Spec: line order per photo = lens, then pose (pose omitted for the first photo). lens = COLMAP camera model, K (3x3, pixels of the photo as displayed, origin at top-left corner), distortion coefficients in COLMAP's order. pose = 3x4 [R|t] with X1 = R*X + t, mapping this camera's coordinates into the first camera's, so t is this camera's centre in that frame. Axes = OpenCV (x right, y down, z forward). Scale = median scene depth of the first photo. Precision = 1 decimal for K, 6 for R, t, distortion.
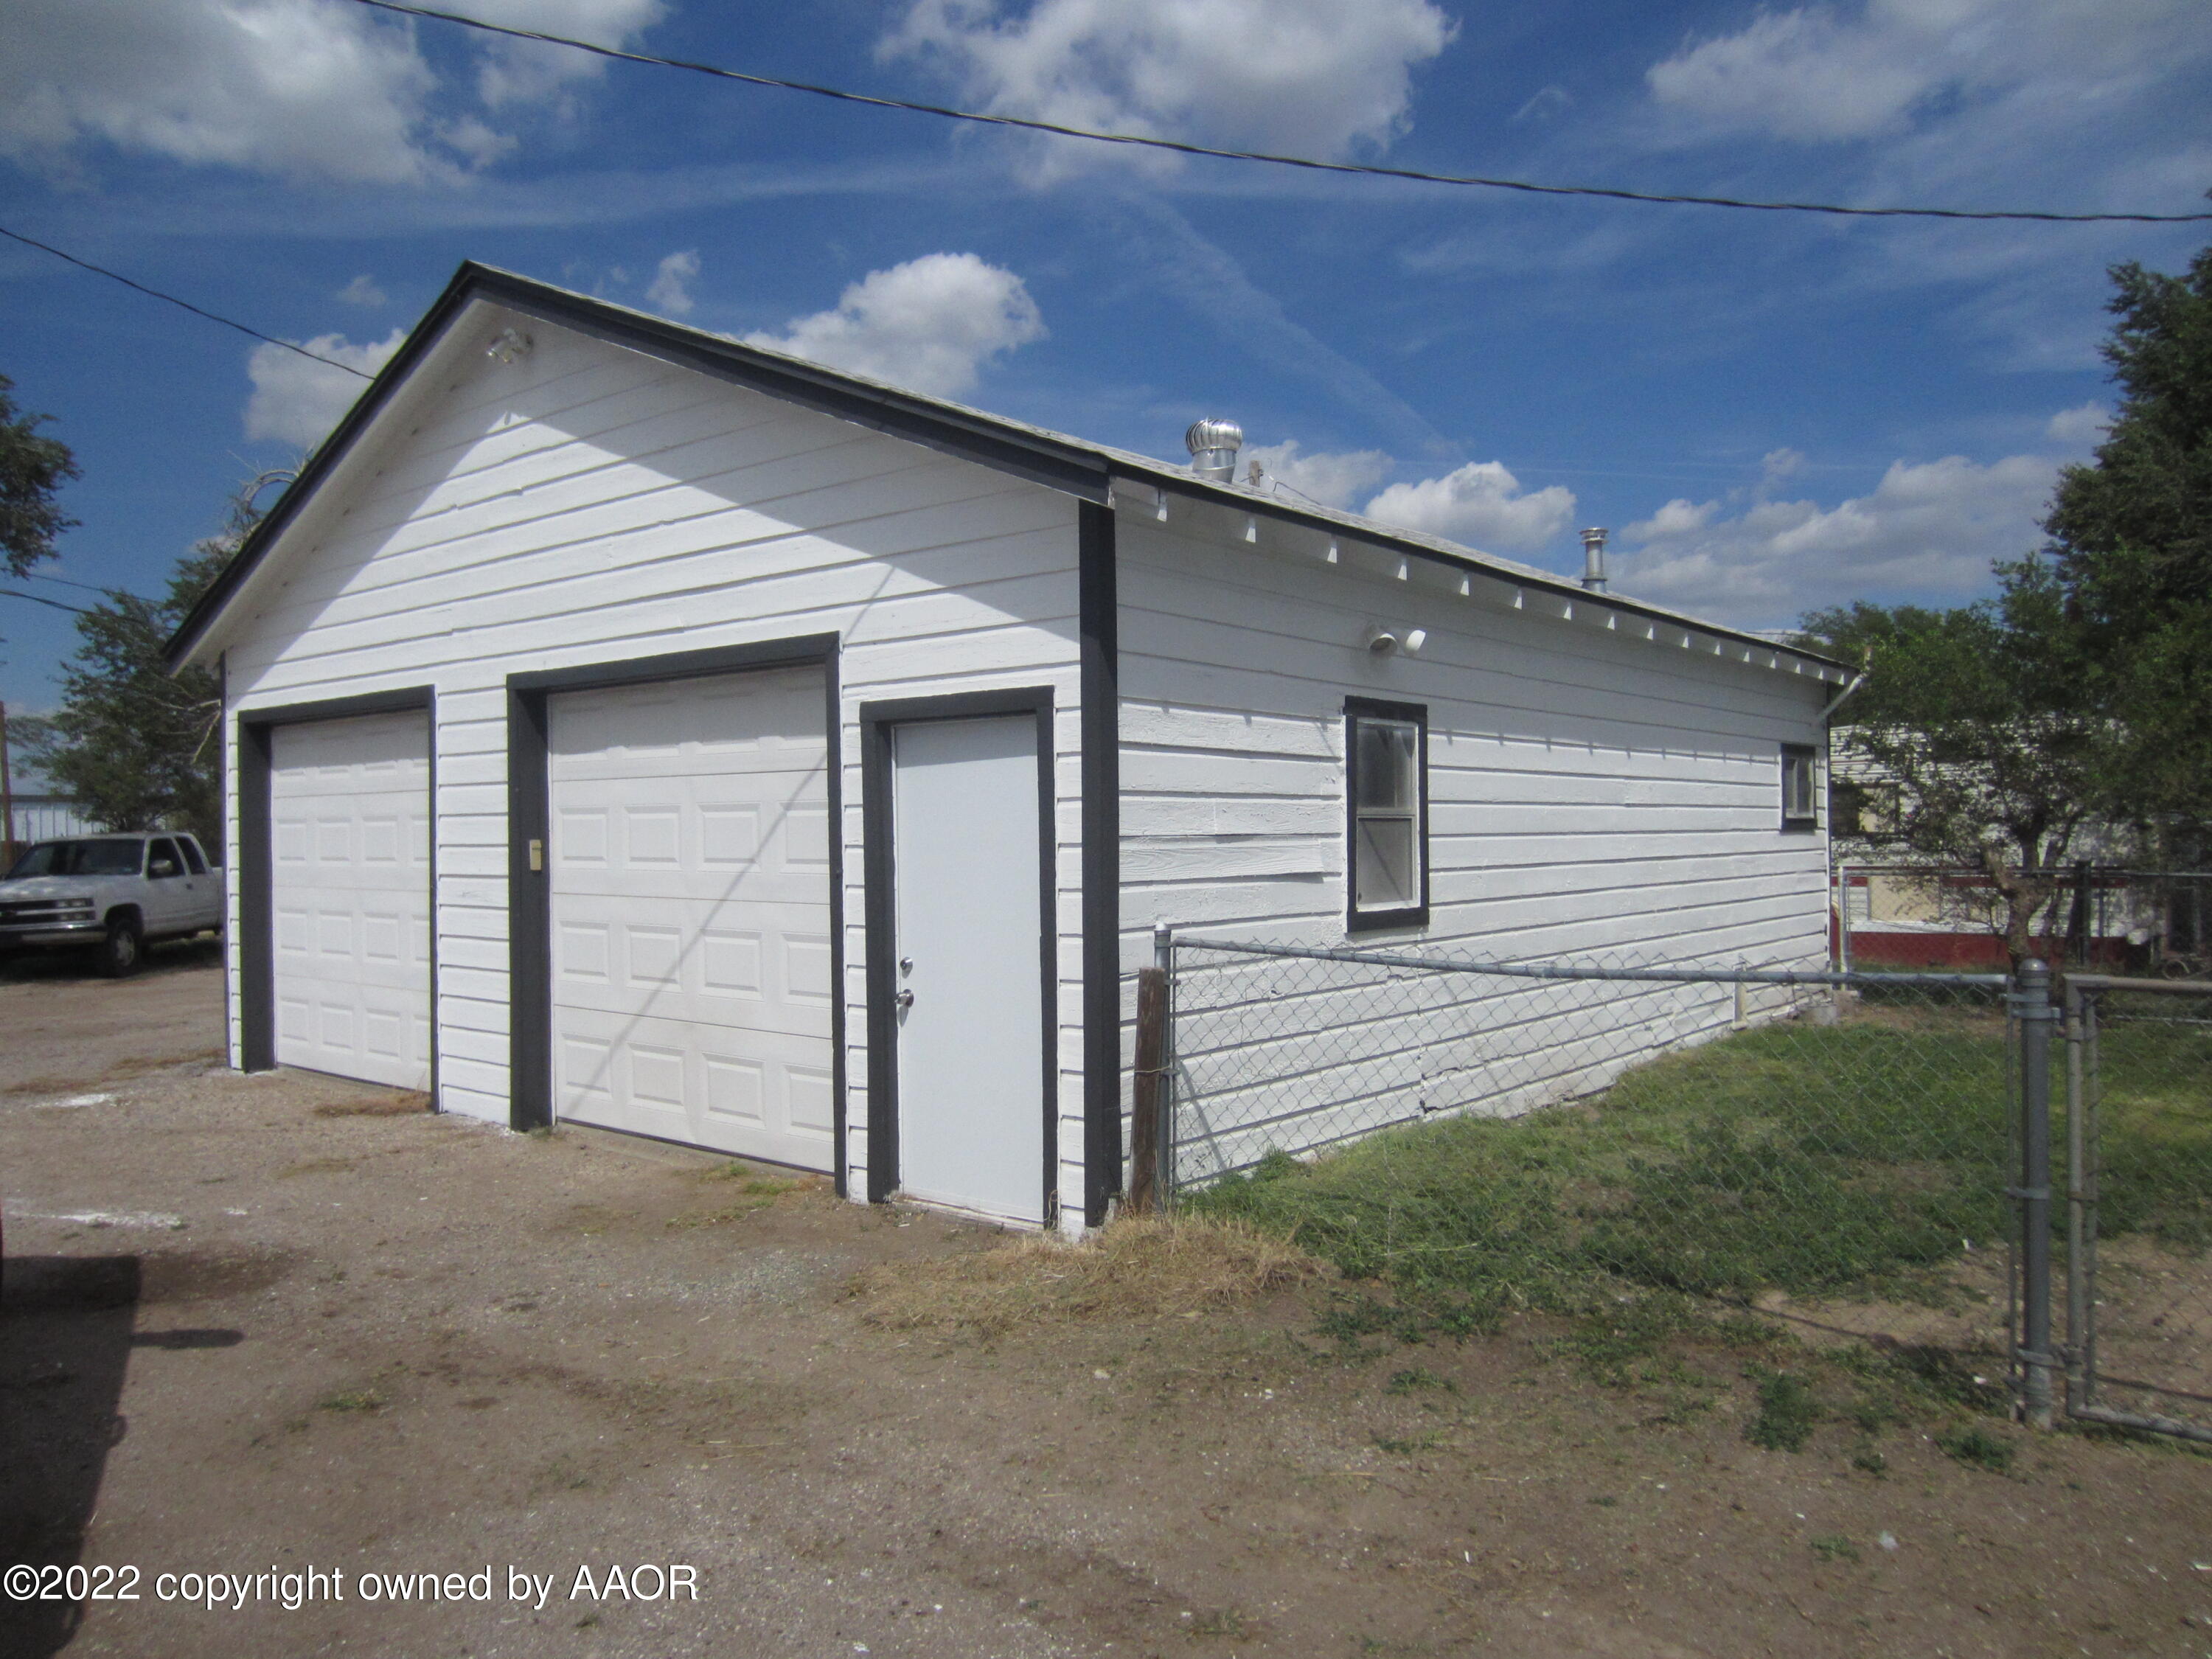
lens RADIAL K [[1569.8, 0, 1105.9], [0, 1569.8, 833.9], [0, 0, 1]] dist [-0.040462, -0.004222]
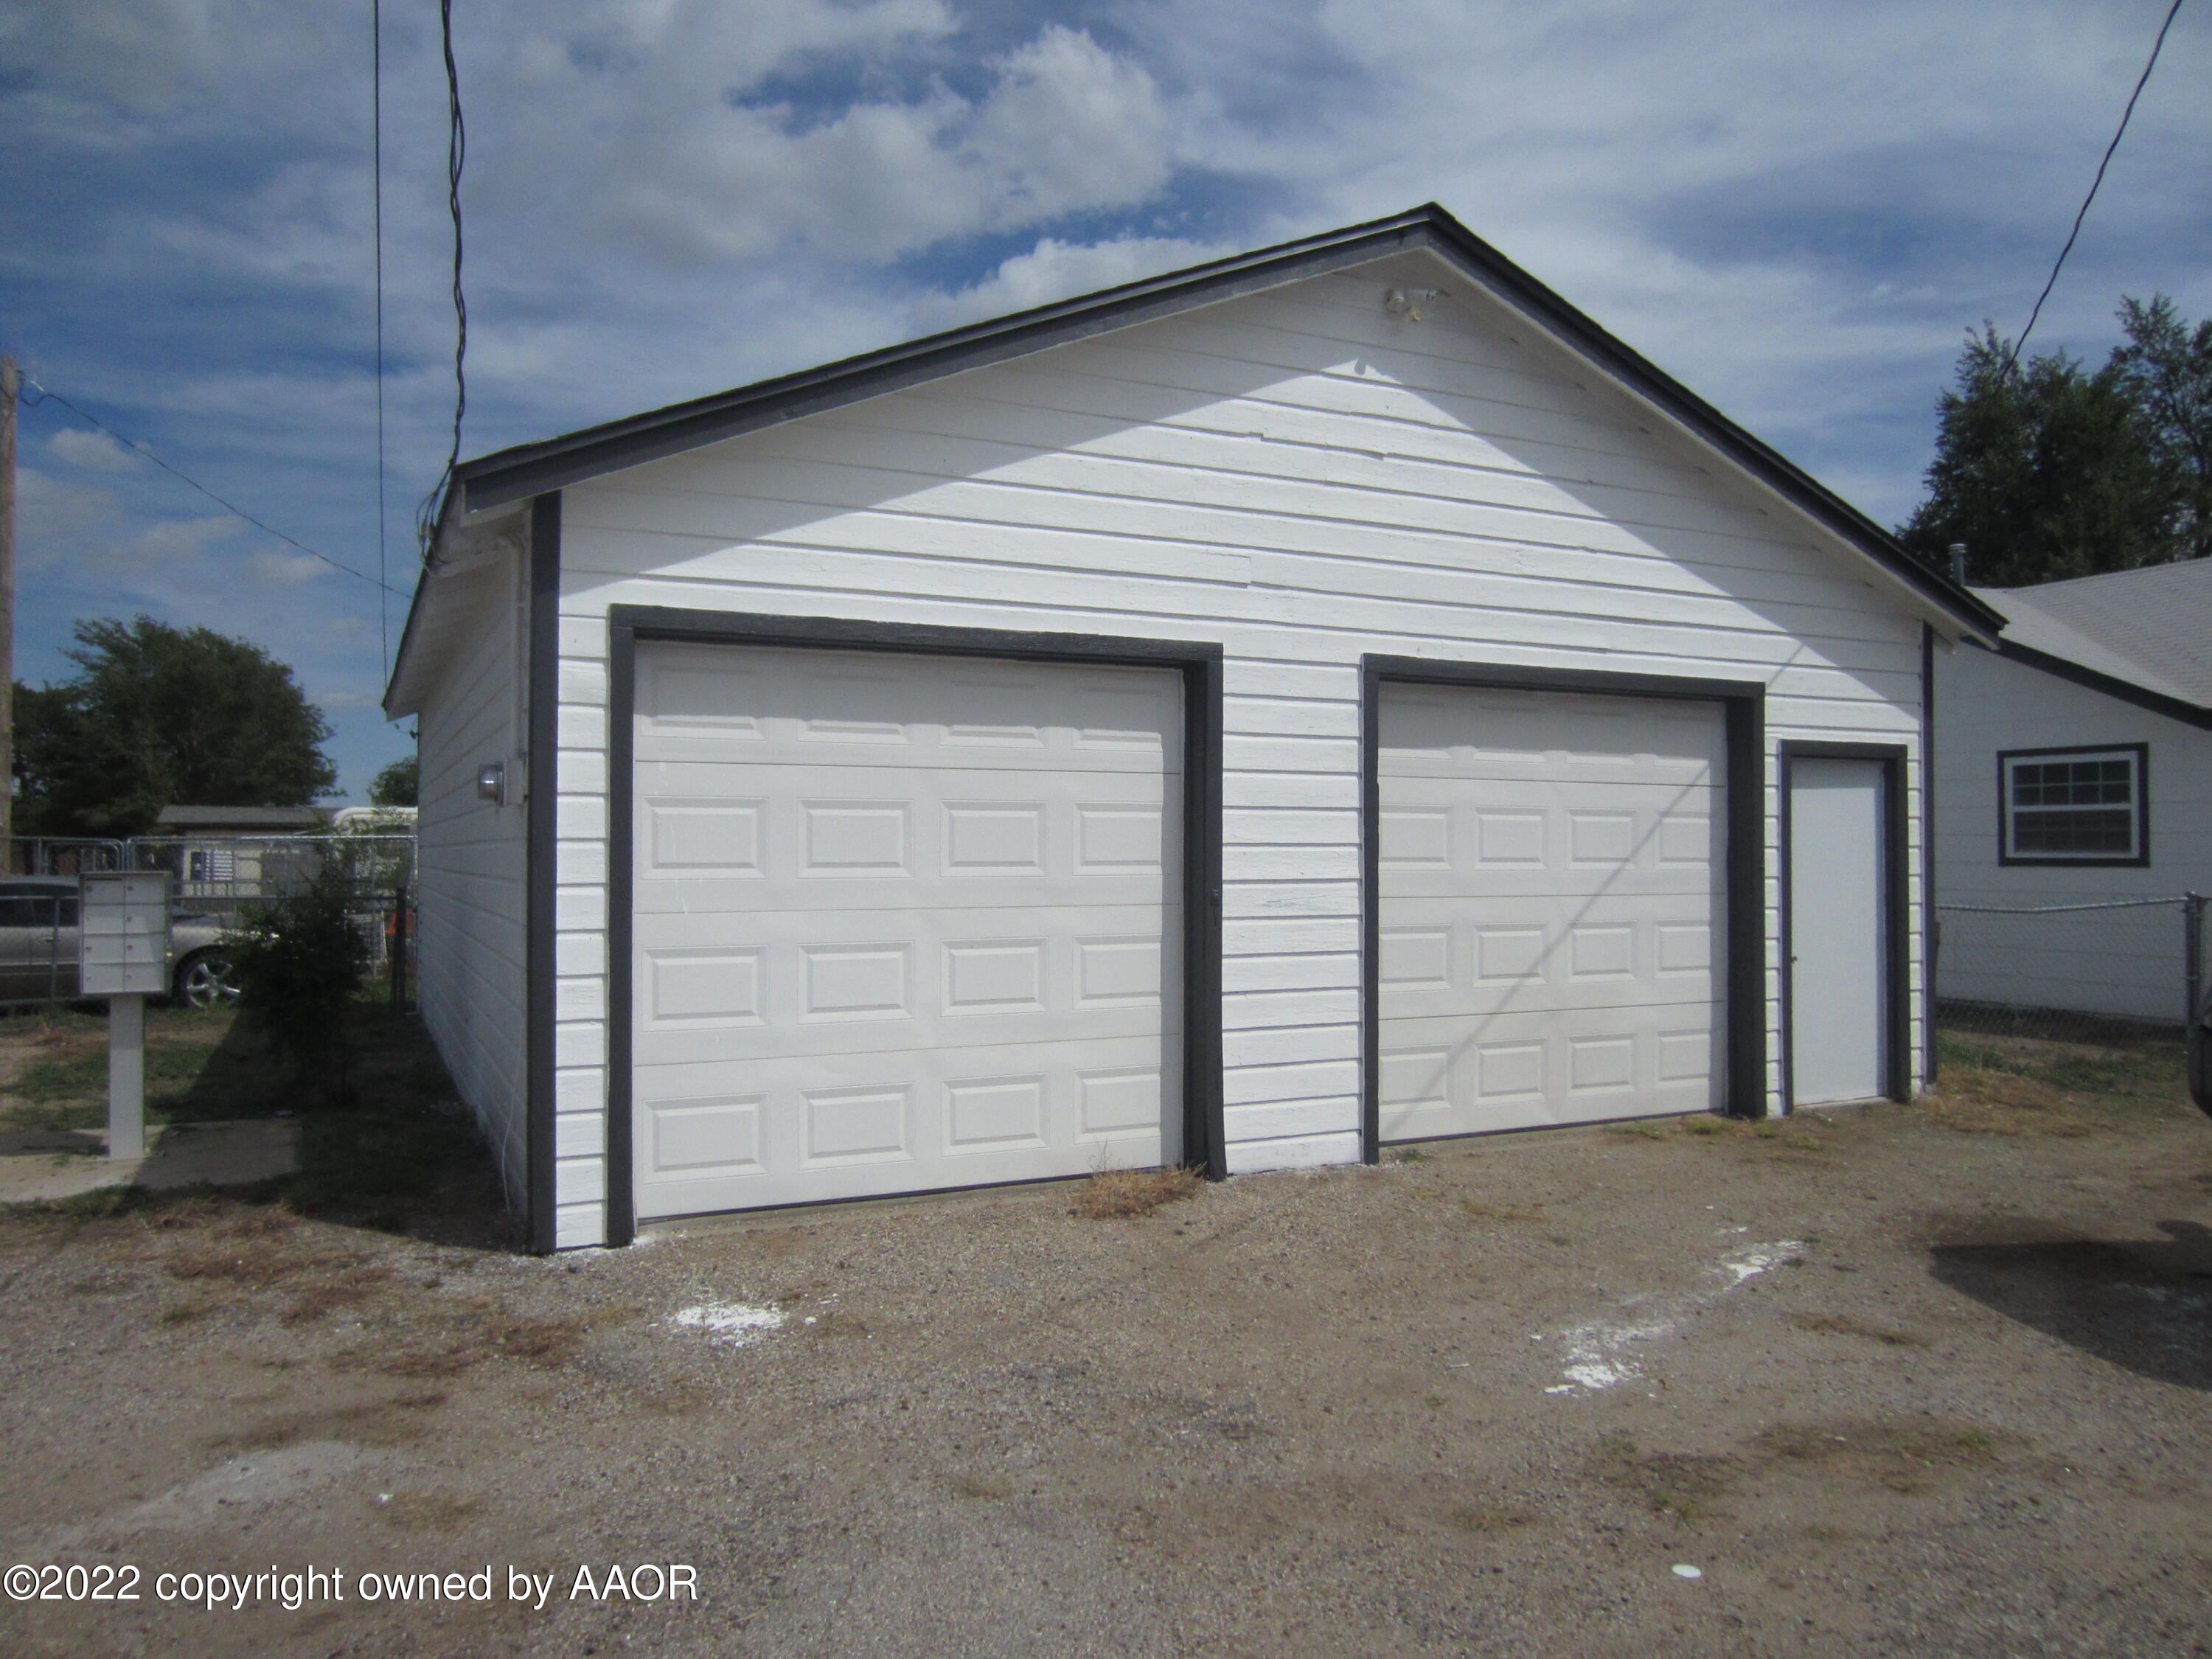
lens RADIAL K [[1569.8, 0, 1106.3], [0, 1569.8, 831.1], [0, 0, 1]] dist [-0.040462, -0.004222]
pose [[0.423405, 0.021439, 0.905687, -1.386589], [-0.002494, 0.999744, -0.022499, 0.021981], [-0.905937, 0.007267, 0.423350, 0.833883]]
